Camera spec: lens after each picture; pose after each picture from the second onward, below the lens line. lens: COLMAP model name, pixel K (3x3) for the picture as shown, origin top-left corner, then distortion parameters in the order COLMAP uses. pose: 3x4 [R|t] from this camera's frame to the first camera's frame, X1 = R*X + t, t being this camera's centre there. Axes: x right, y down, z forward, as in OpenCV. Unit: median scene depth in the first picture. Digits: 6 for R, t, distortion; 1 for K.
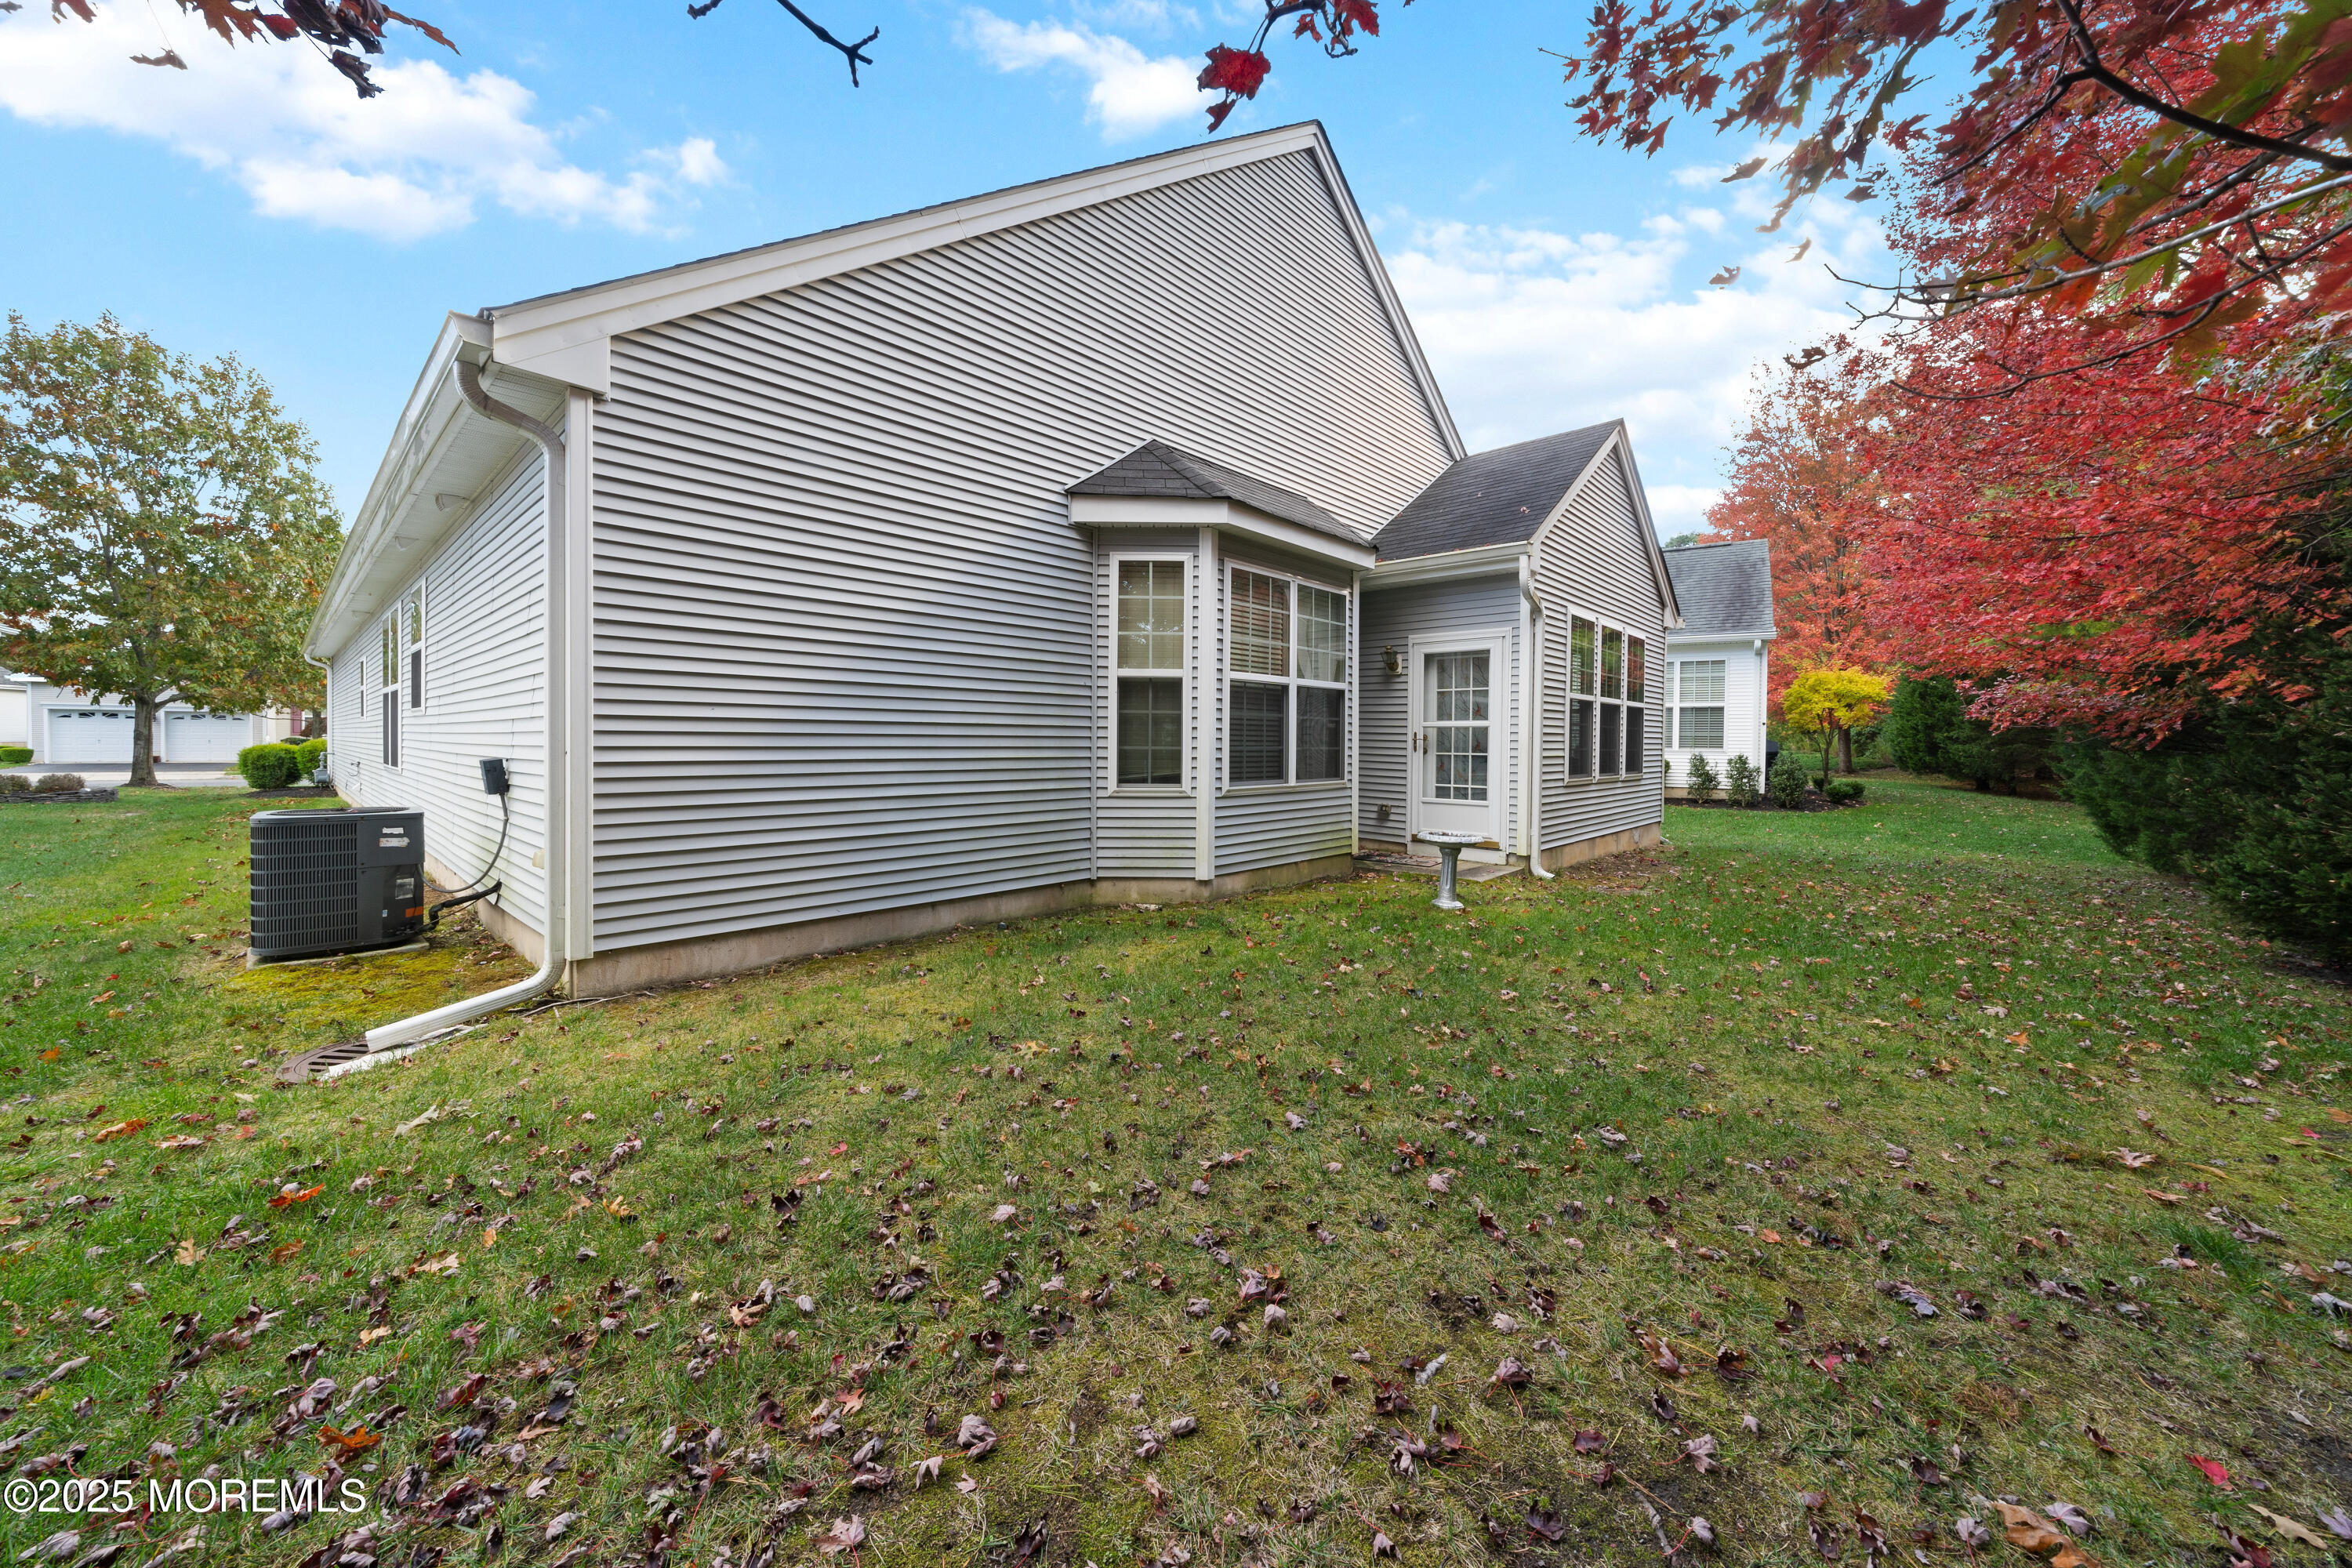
lens RADIAL K [[845.2, 0, 1171.9], [0, 845.2, 768.1], [0, 0, 1]] dist [-0.000781, -0.000024]
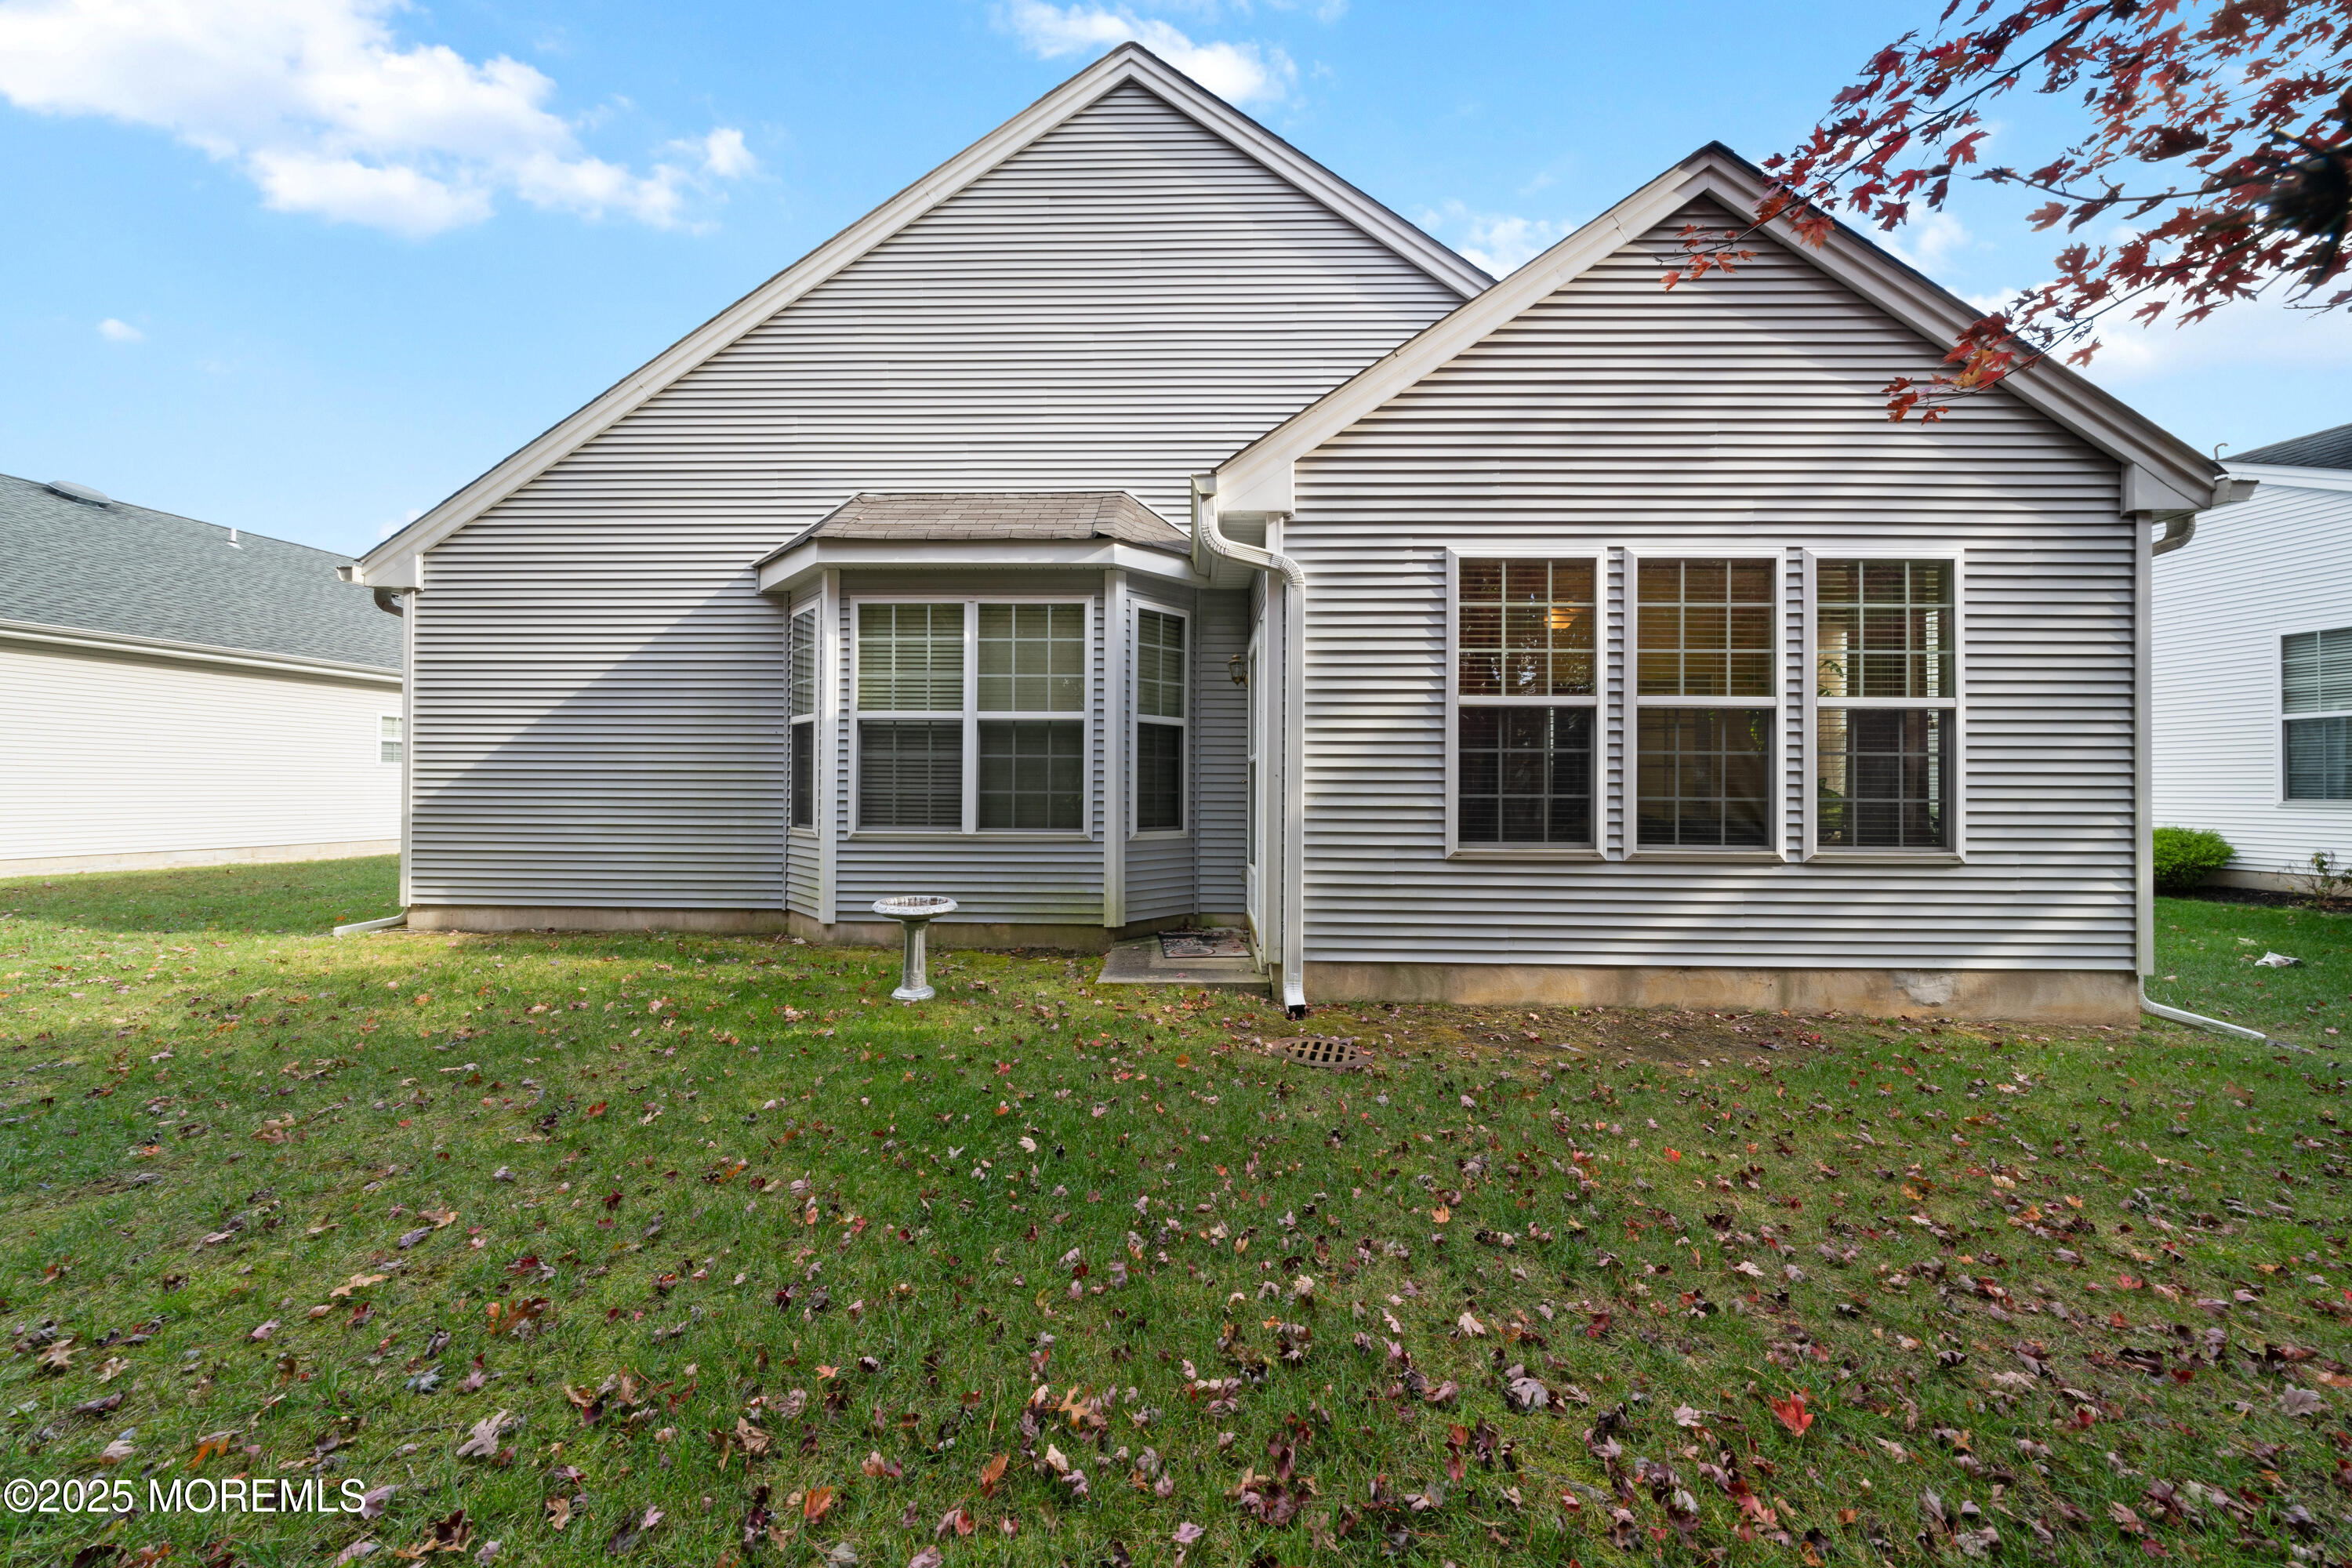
lens RADIAL K [[837.8, 0, 1174.9], [0, 837.8, 782.6], [0, 0, 1]] dist [-0.001537, -0.000043]
pose [[0.656203, -0.006395, -0.754557, 0.884412], [-0.024237, 0.999270, -0.029546, -0.011183], [0.754195, 0.037676, 0.655569, 0.556113]]
